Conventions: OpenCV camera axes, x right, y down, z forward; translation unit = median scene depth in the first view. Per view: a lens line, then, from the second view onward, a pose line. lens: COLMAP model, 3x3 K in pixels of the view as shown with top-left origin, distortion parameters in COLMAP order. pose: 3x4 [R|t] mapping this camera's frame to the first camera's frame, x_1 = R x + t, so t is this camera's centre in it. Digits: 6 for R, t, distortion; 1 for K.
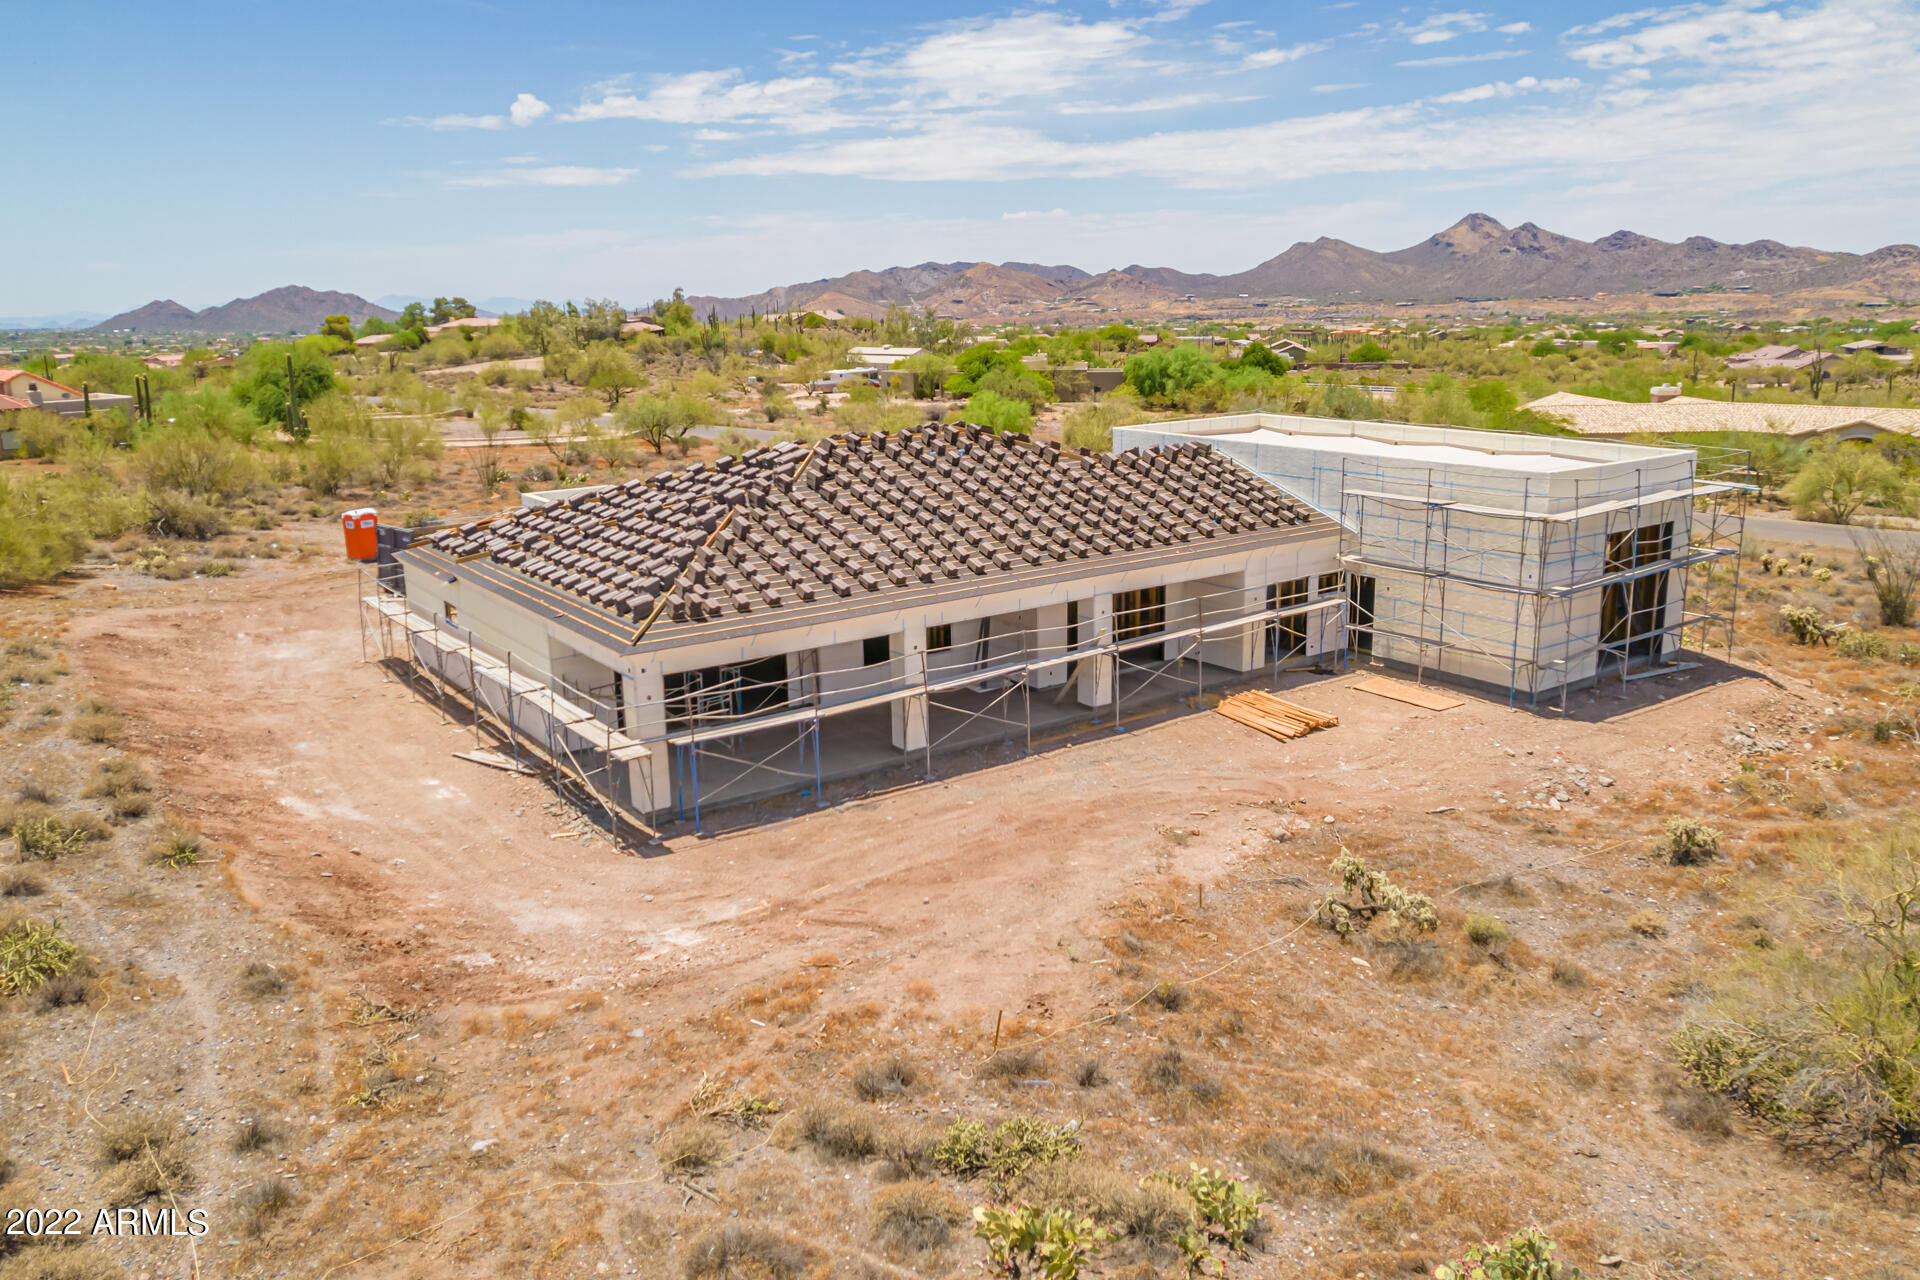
lens RADIAL K [[1441.1, 0, 960.0], [0, 1441.1, 640.0], [0, 0, 1]] dist [-0.062724, 0.039179]
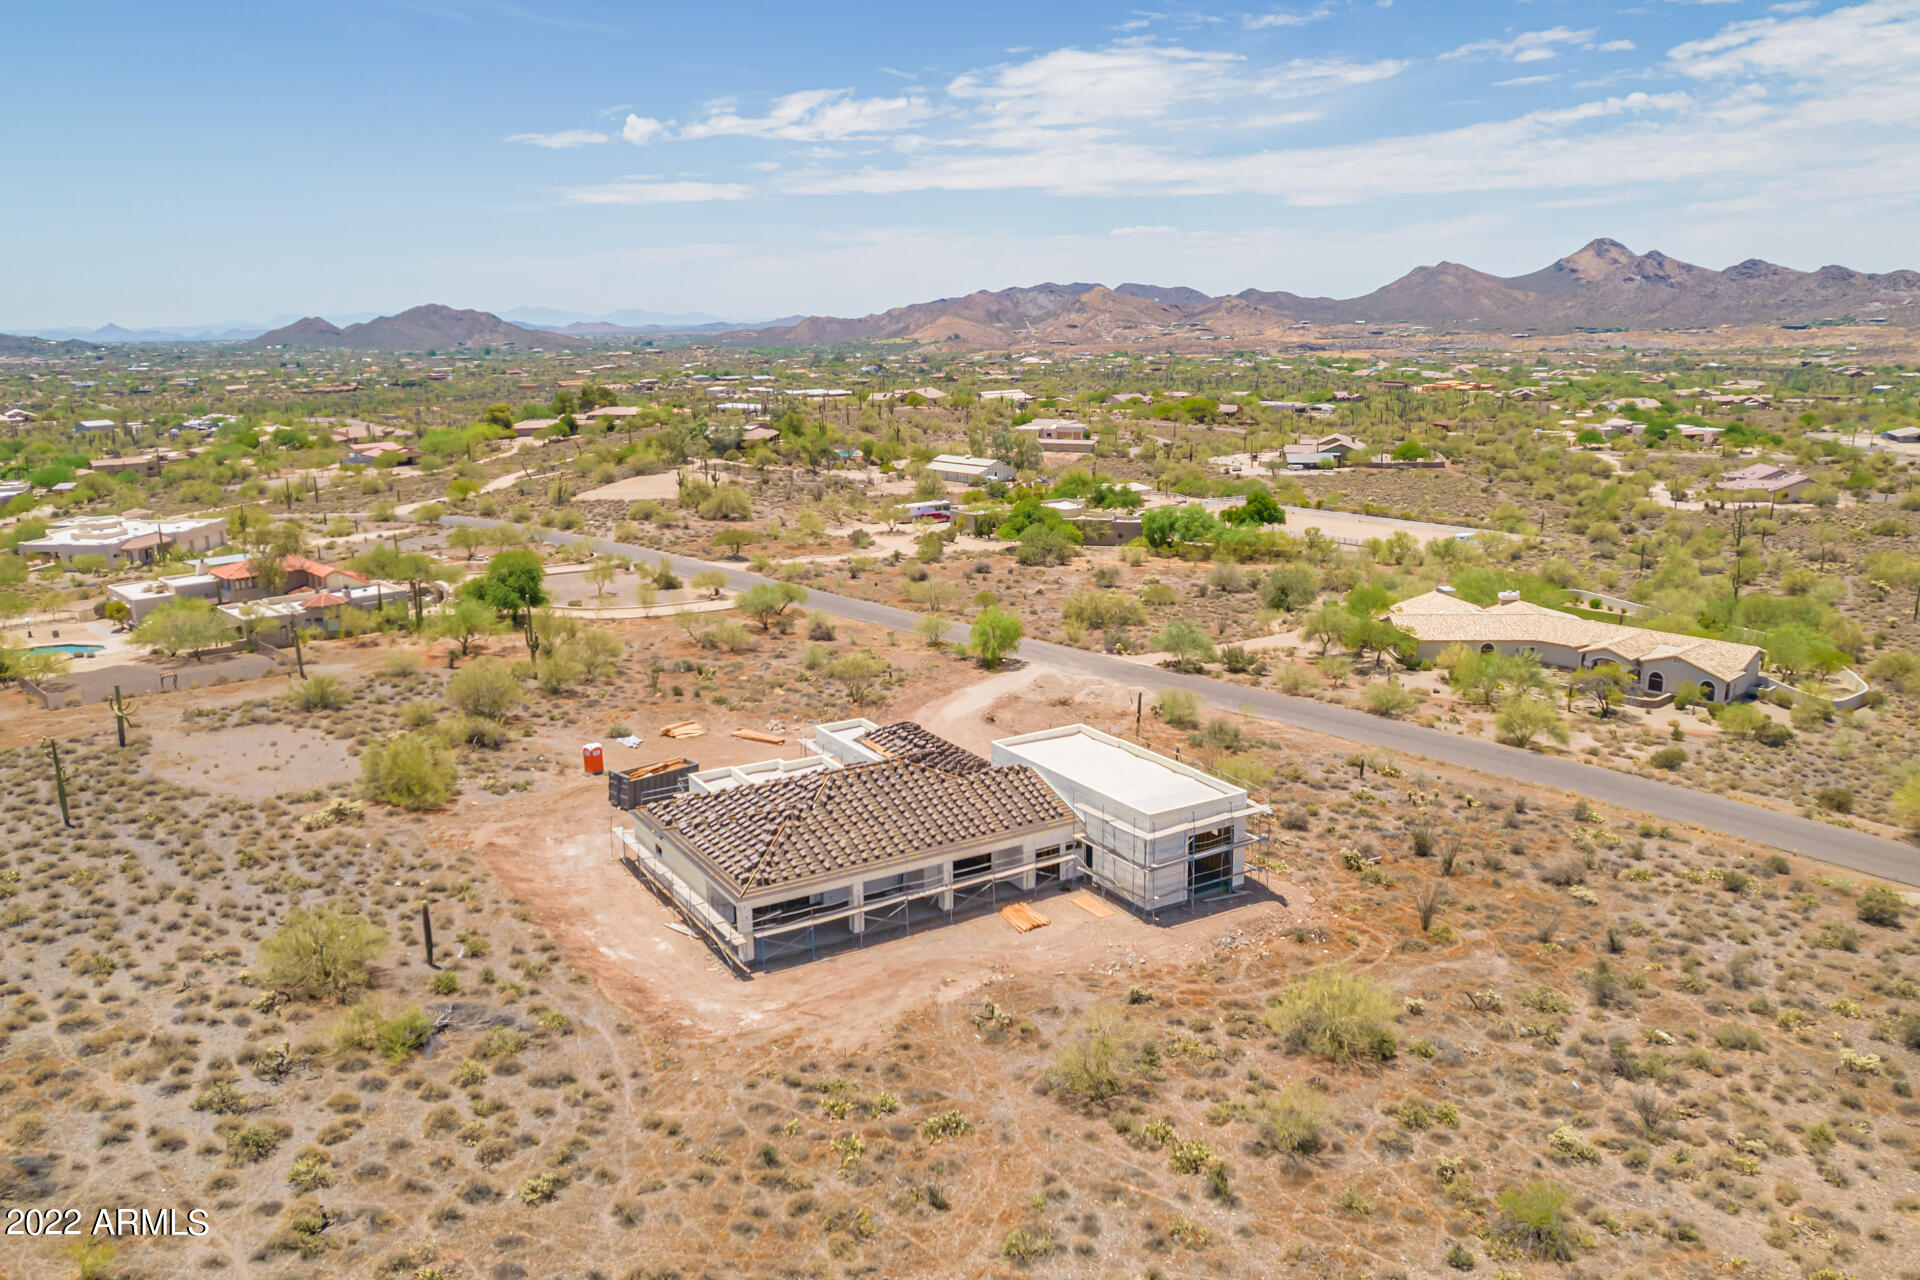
lens RADIAL K [[1441.1, 0, 960.0], [0, 1441.1, 640.0], [0, 0, 1]] dist [-0.062724, 0.039179]
pose [[0.996723, 0.022381, -0.077726, 0.267988], [-0.023165, 0.999689, -0.009205, -0.336113], [0.077496, 0.010975, 0.996932, -1.167801]]
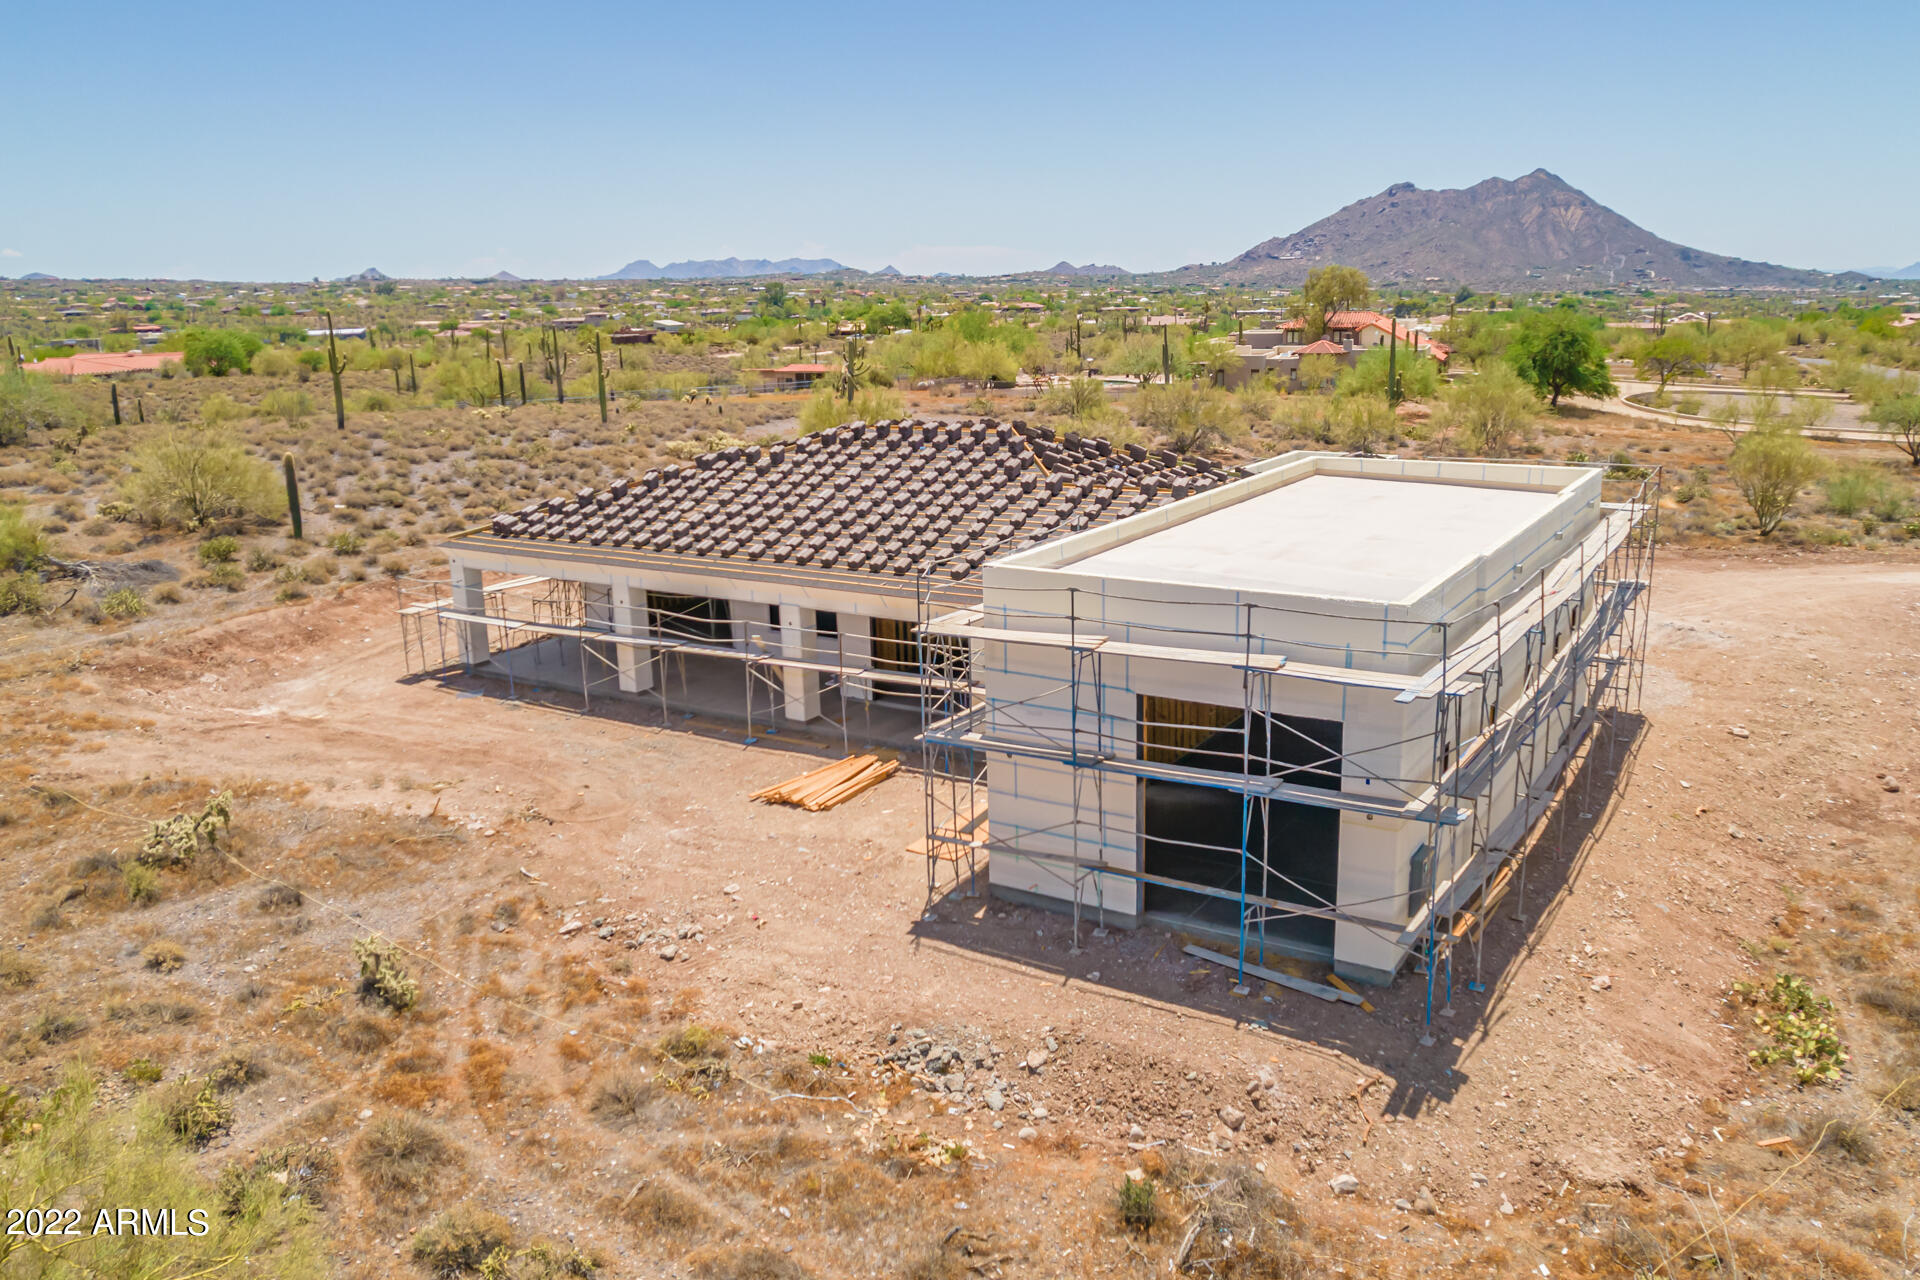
lens RADIAL K [[1441.1, 0, 960.0], [0, 1441.1, 640.0], [0, 0, 1]] dist [-0.062724, 0.039179]
pose [[0.374119, 0.234382, -0.897274, 0.953256], [-0.191368, 0.966223, 0.172601, -0.186402], [0.907421, 0.107136, 0.406335, 0.660454]]
